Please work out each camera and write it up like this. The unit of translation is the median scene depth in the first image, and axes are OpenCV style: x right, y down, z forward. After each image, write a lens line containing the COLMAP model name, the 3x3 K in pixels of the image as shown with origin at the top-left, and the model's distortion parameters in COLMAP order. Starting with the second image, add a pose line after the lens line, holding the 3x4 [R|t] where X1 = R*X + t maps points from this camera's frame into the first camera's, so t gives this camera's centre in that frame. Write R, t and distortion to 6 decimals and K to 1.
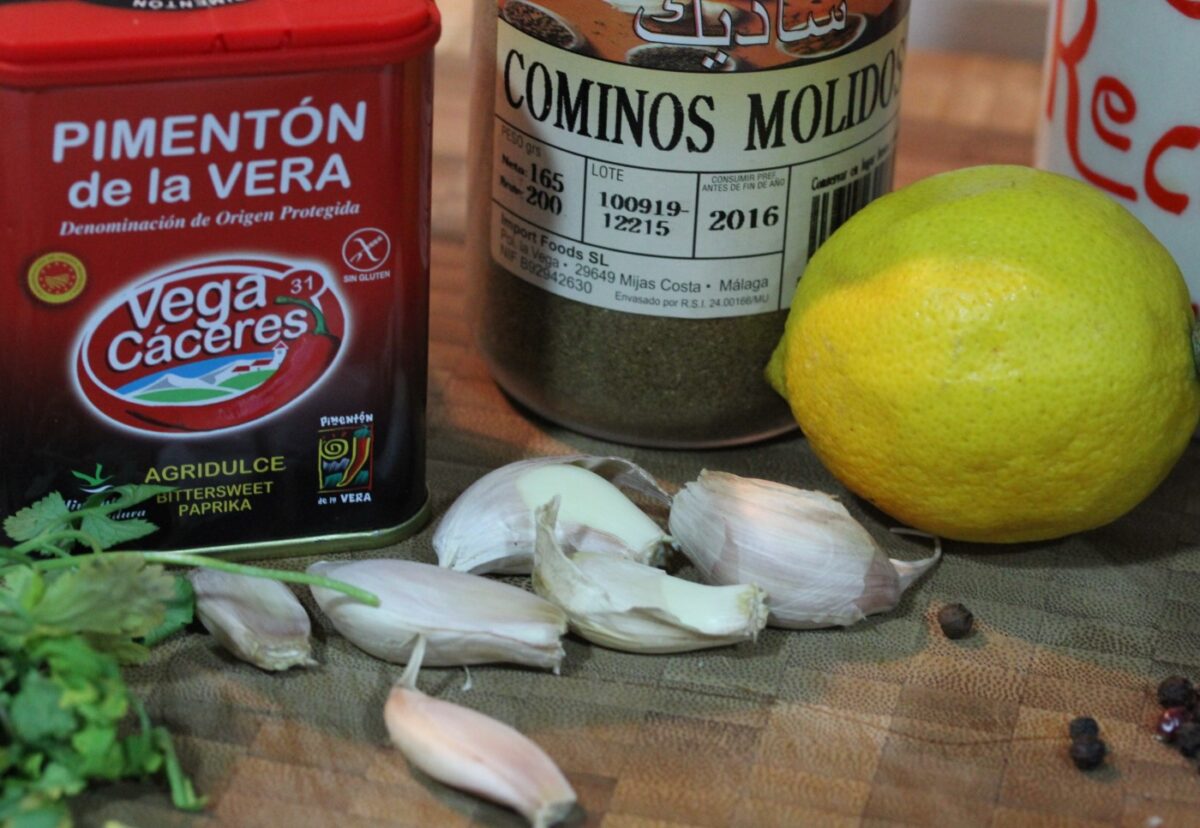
lens RADIAL K [[4073.4, 0, 599.4], [0, 4073.4, 416.1], [0, 0, 1]] dist [-0.098141, 0.000000]
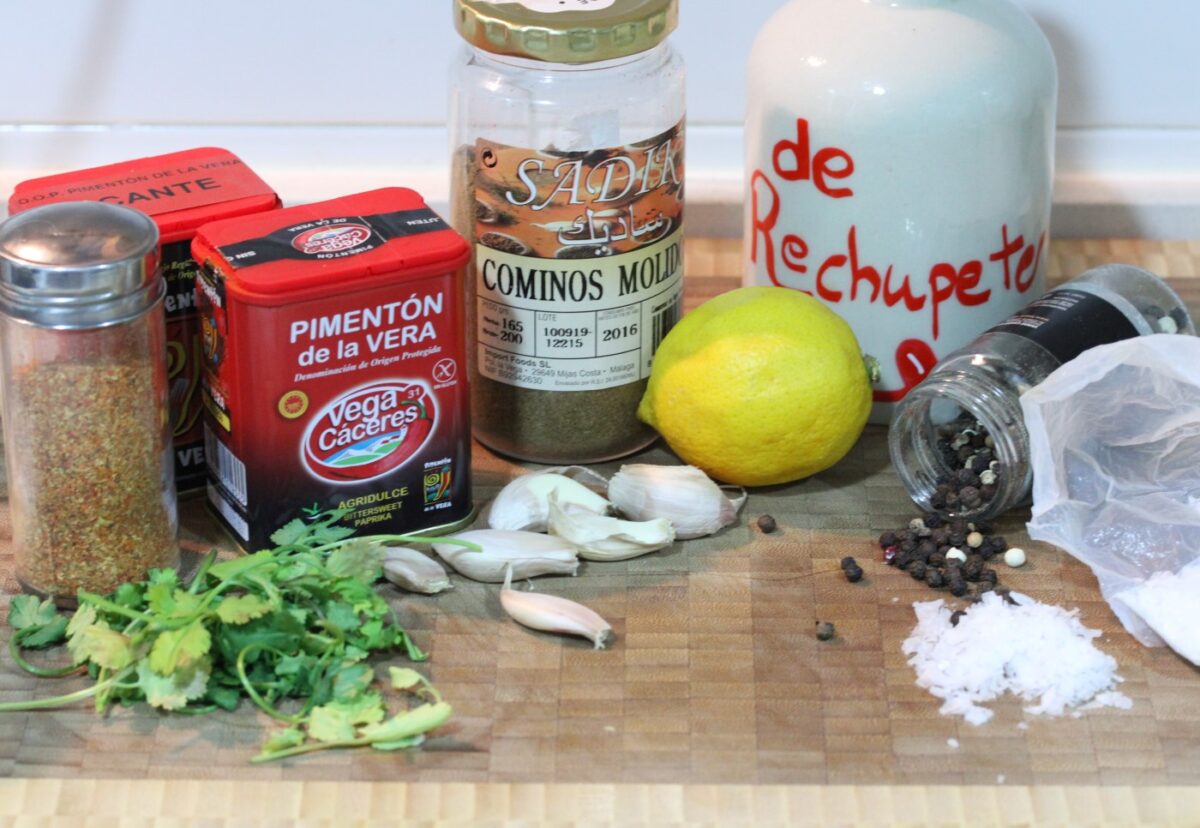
lens RADIAL K [[4073.4, 0, 600.3], [0, 4073.4, 413.0], [0, 0, 1]] dist [-0.098141, 0.000000]
pose [[0.975284, -0.131656, 0.177445, -0.325726], [0.141658, 0.988898, -0.044872, 0.074520], [-0.169567, 0.068899, 0.983107, -0.883315]]
